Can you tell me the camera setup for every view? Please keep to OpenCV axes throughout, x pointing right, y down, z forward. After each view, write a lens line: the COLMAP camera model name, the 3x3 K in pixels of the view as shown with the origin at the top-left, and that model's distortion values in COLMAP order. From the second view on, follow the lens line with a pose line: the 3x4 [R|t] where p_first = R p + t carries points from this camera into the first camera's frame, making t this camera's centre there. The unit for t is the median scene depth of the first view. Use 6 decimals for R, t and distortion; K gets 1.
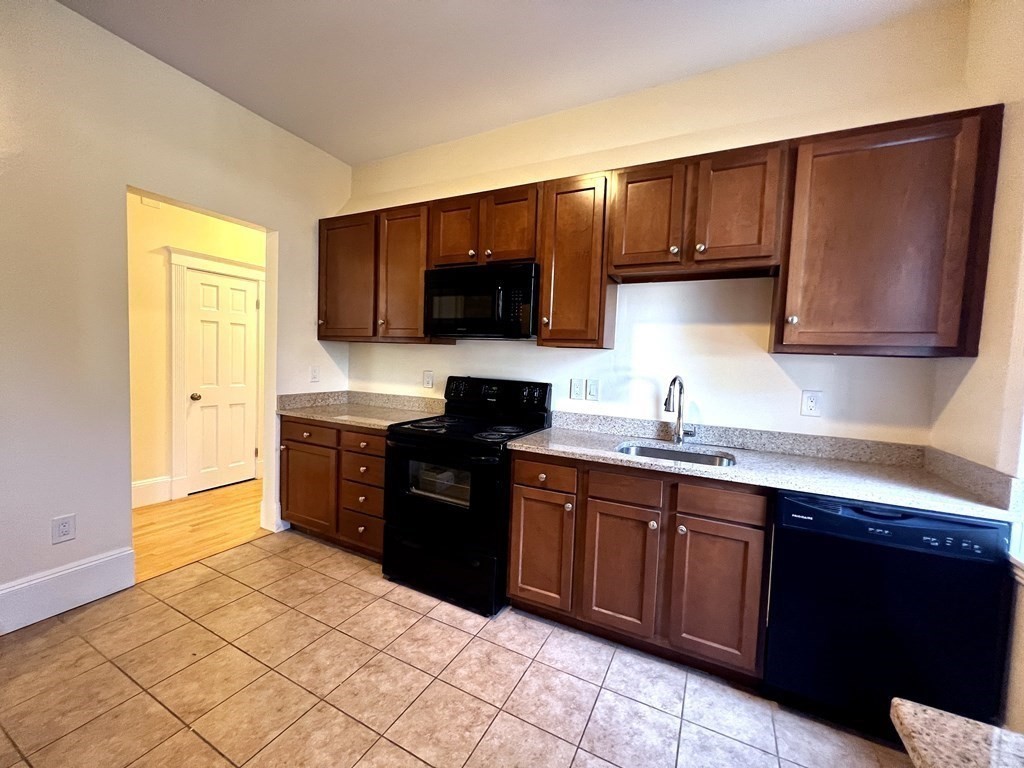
lens RADIAL K [[421.4, 0, 512.3], [0, 421.4, 382.3], [0, 0, 1]] dist [-0.000262, 0.000275]
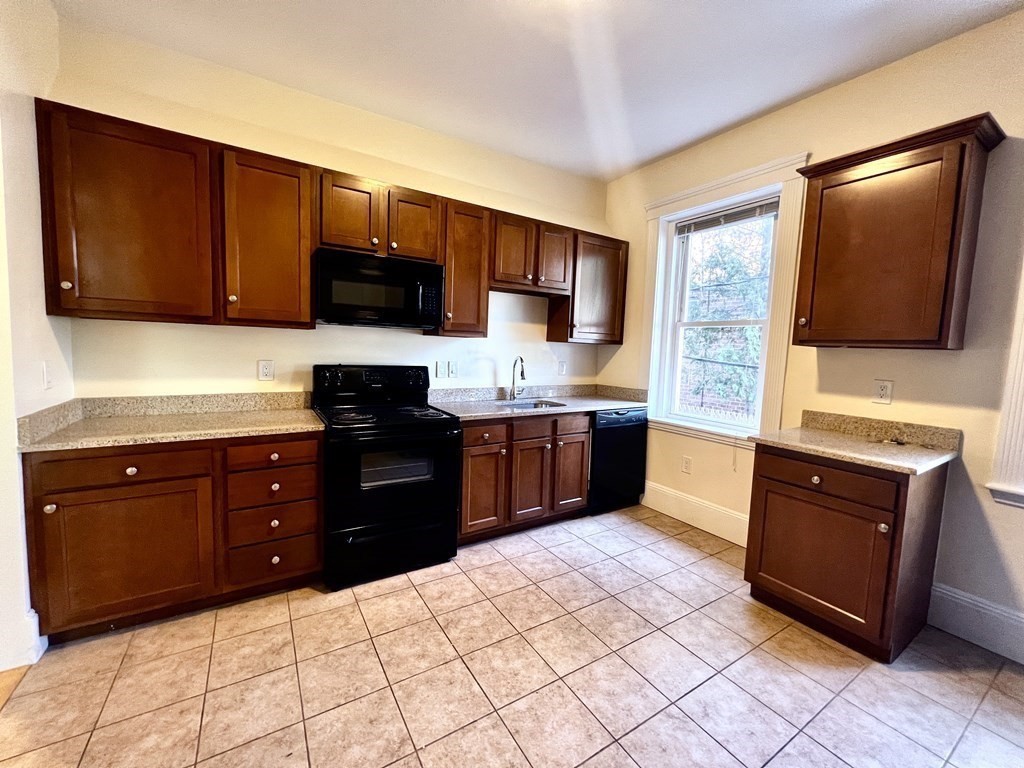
lens RADIAL K [[413.9, 0, 518.9], [0, 413.9, 383.6], [0, 0, 1]] dist [0.000776, 0.001095]
pose [[0.493791, -0.096165, 0.864247, -0.960062], [0.034638, 0.995253, 0.090952, -0.055778], [-0.868891, -0.014976, 0.494778, 0.246902]]
